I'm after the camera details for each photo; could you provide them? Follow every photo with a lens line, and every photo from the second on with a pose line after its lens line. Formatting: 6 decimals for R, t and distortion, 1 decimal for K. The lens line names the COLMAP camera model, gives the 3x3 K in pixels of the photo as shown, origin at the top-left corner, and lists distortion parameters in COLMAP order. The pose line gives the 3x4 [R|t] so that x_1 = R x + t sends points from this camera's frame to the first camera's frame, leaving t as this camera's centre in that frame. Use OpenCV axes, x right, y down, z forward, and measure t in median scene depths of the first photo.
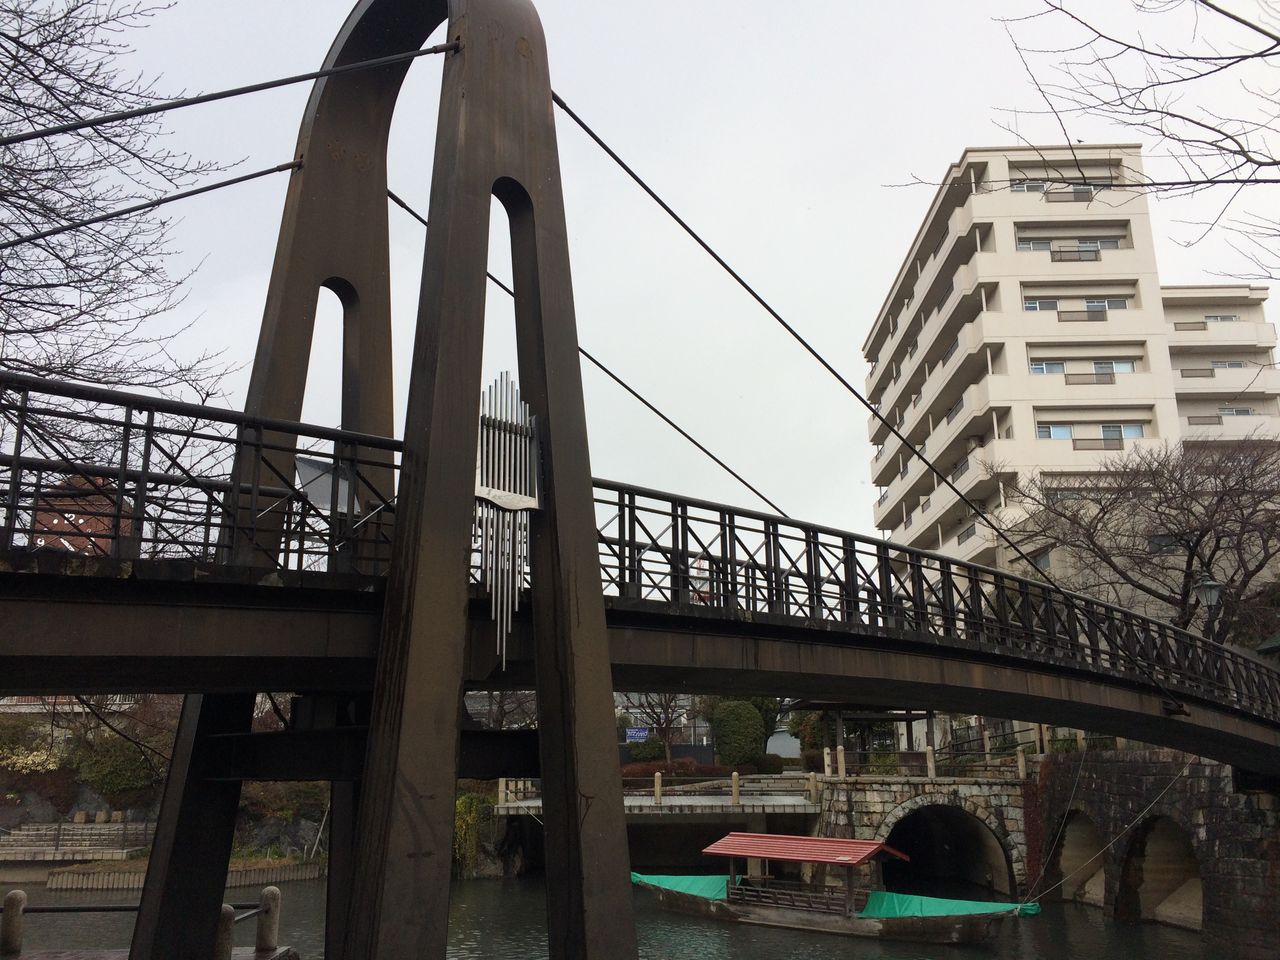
lens RADIAL K [[1101.7, 0, 642.5], [0, 1101.7, 477.9], [0, 0, 1]] dist [0.012235, -0.032321]
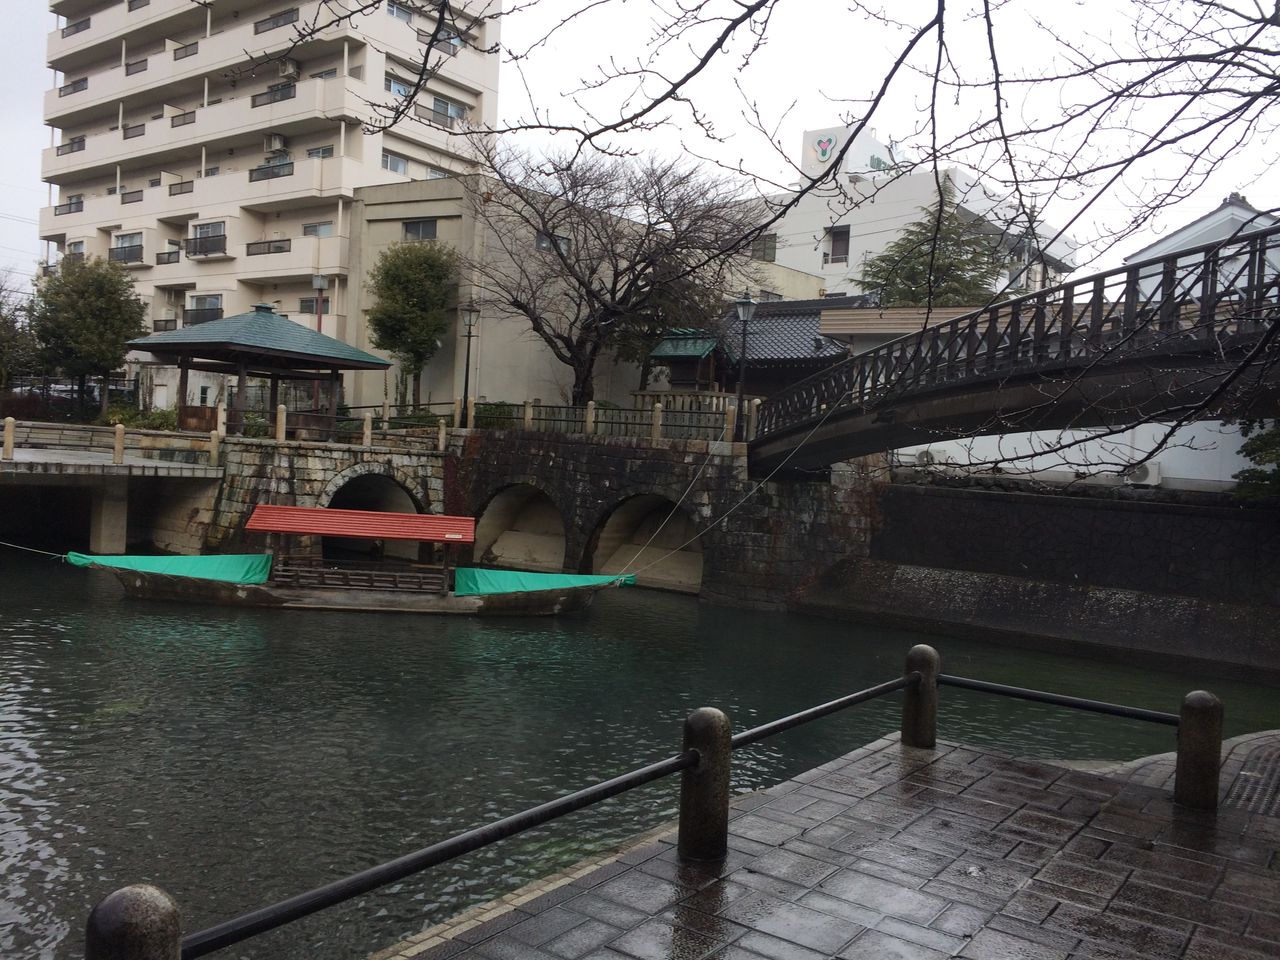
lens RADIAL K [[1101.7, 0, 640.1], [0, 1101.7, 485.7], [0, 0, 1]] dist [0.012235, -0.032321]
pose [[0.614305, 0.016461, 0.788897, -0.338179], [-0.261370, 0.947587, 0.183754, 0.073721], [-0.744523, -0.319075, 0.586410, 0.275936]]
